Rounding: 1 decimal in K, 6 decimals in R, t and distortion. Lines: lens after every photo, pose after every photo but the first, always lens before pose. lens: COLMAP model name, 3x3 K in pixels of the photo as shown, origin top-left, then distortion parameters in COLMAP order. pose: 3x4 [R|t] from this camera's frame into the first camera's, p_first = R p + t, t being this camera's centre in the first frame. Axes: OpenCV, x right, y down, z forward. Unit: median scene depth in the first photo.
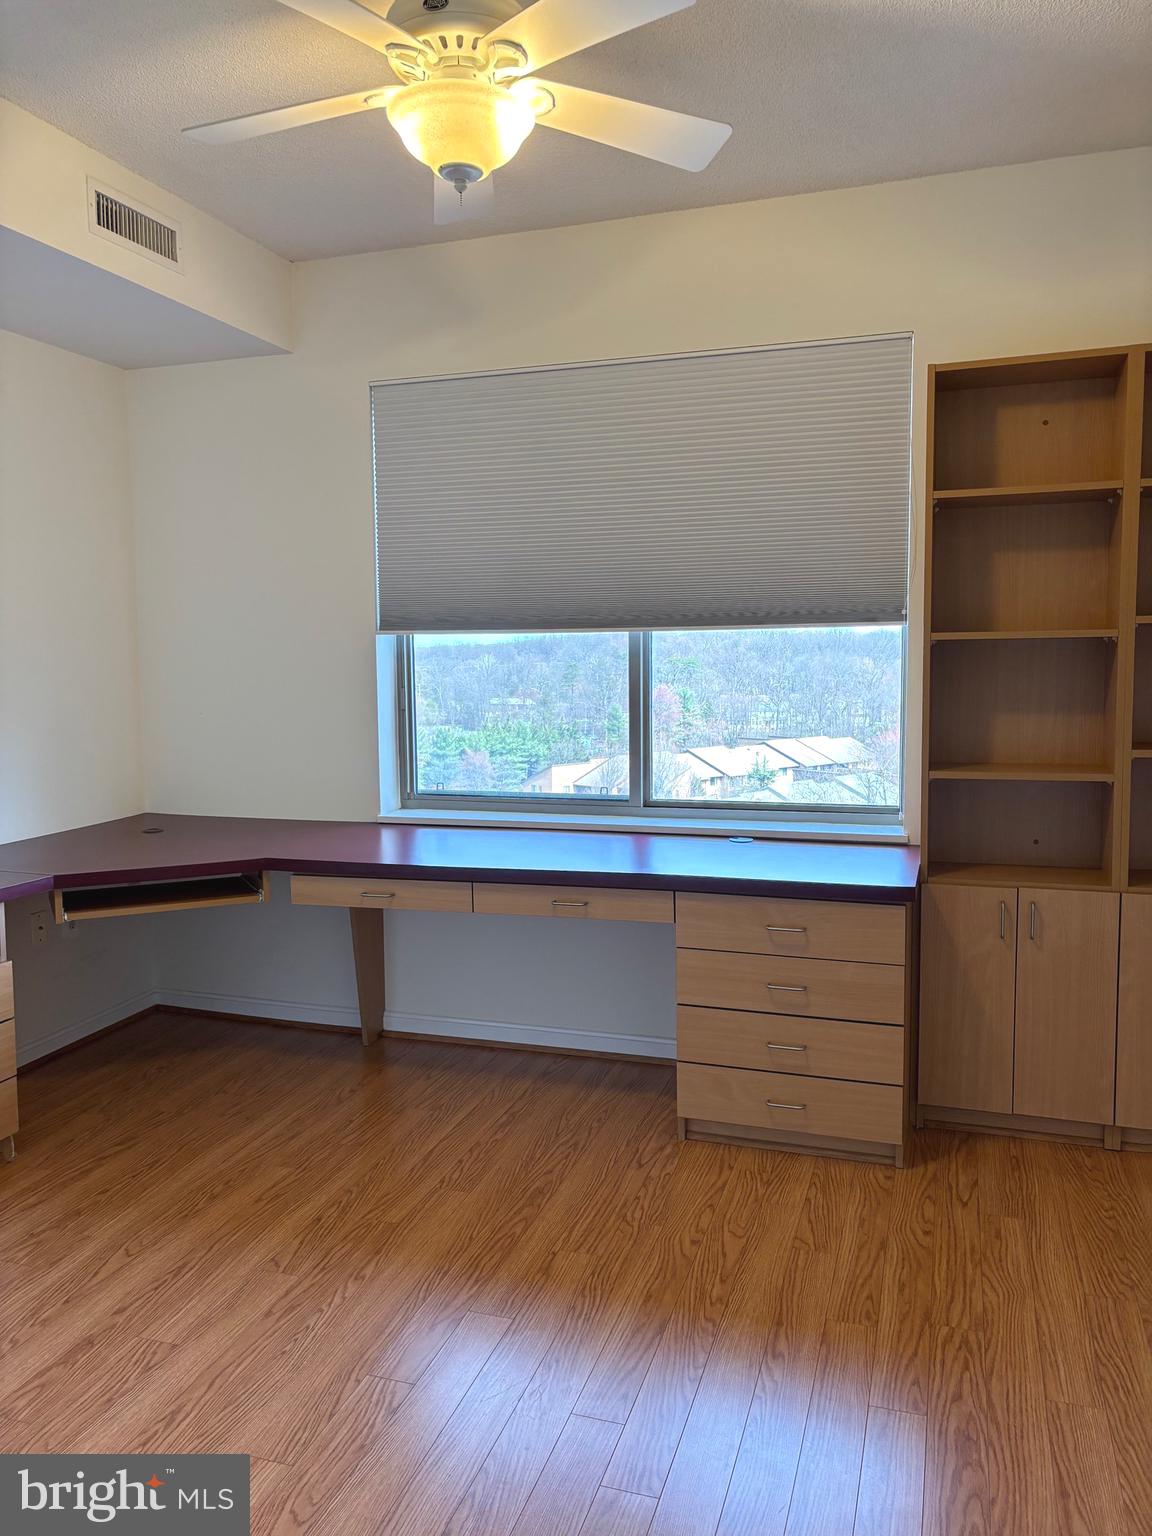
lens RADIAL K [[1154.0, 0, 573.6], [0, 1154.0, 773.8], [0, 0, 1]] dist [0.053737, -0.035401]
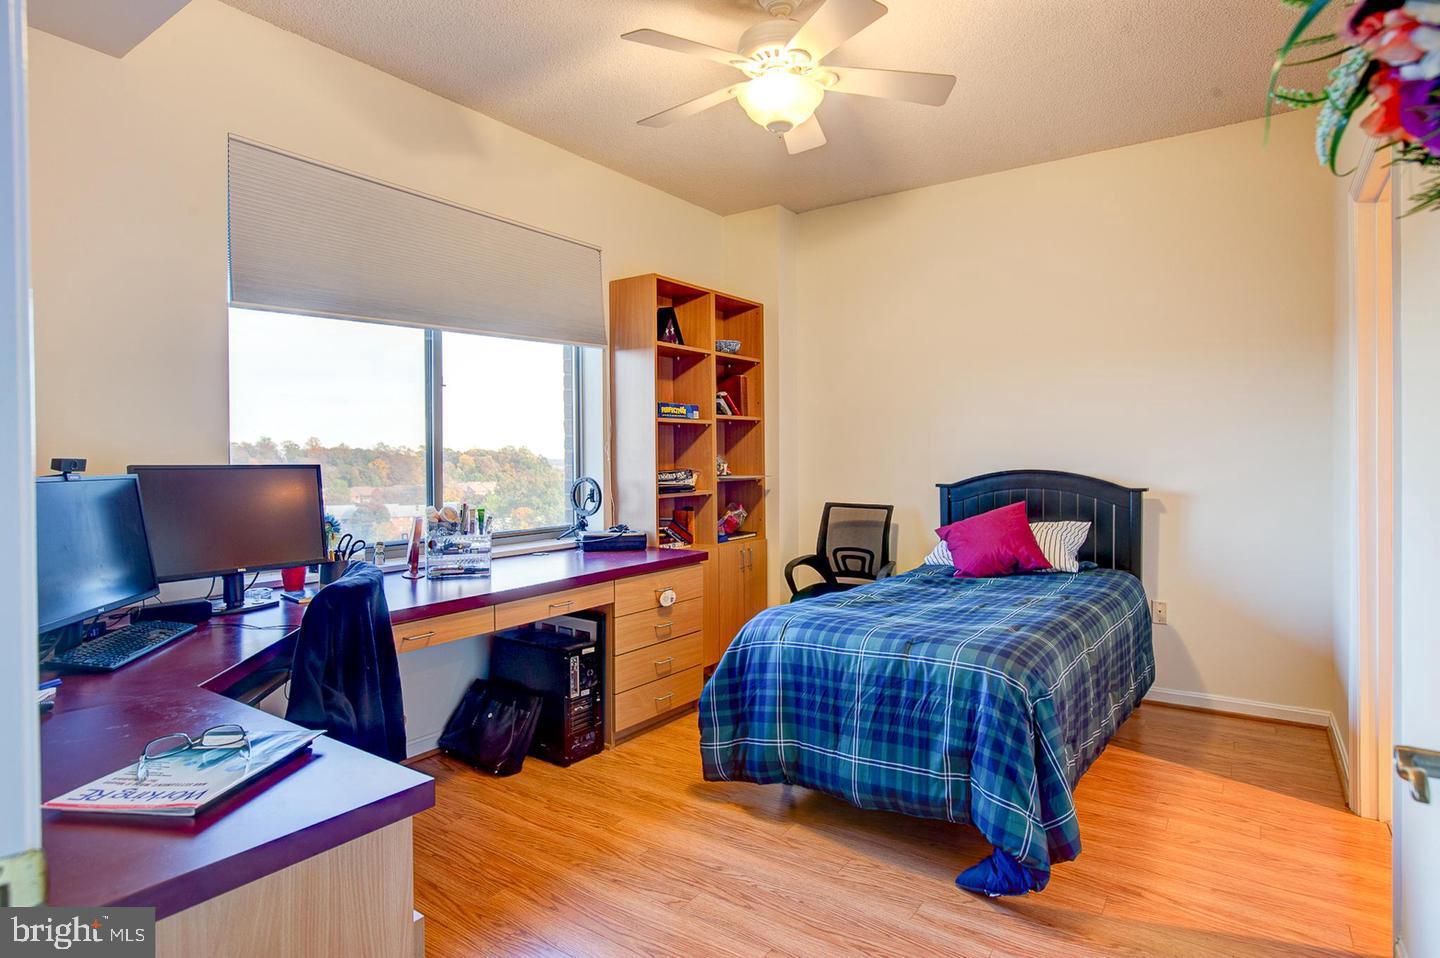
lens RADIAL K [[781.2, 0, 709.7], [0, 781.2, 473.1], [0, 0, 1]] dist [-0.003945, 0.000601]
pose [[0.300109, -0.009275, 0.953860, -0.967260], [0.106252, 0.994055, -0.023764, 0.004413], [-0.947969, 0.108481, 0.299311, 0.652120]]
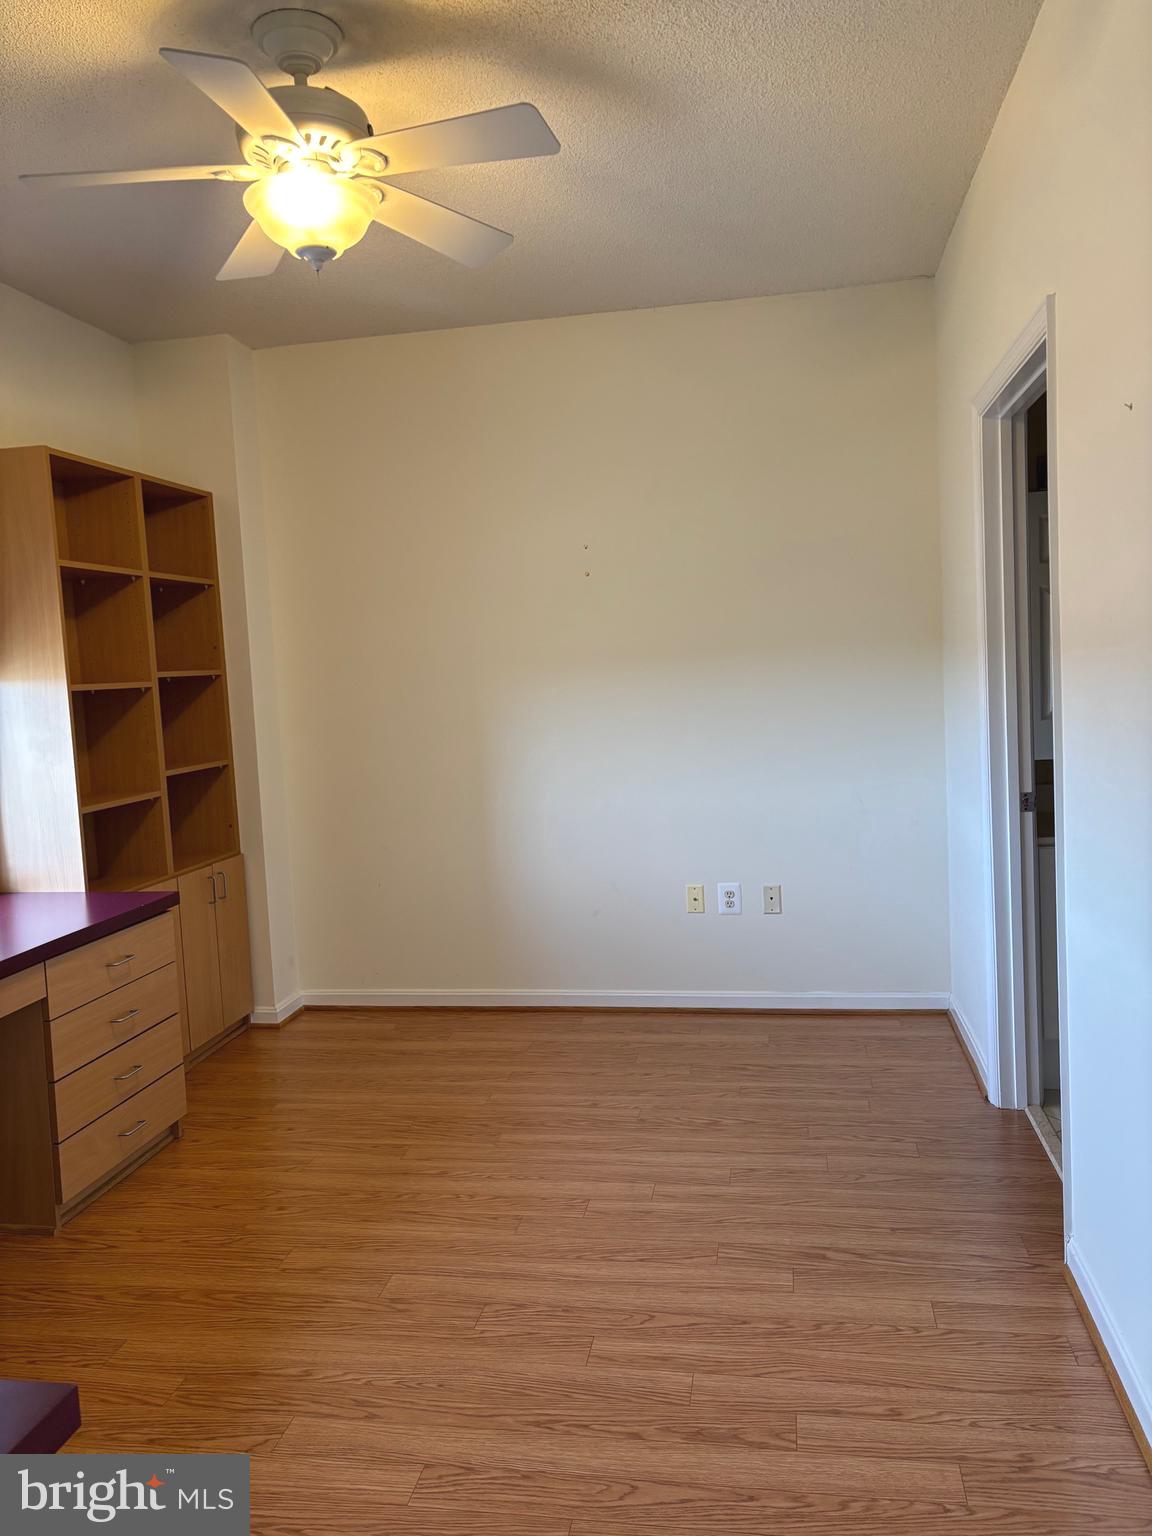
lens RADIAL K [[1154.0, 0, 574.2], [0, 1154.0, 765.6], [0, 0, 1]] dist [0.053737, -0.035401]
pose [[-0.135566, -0.059481, 0.988981, -1.011801], [0.158027, 0.984119, 0.080851, -0.066137], [-0.978085, 0.167246, -0.124013, 0.780068]]
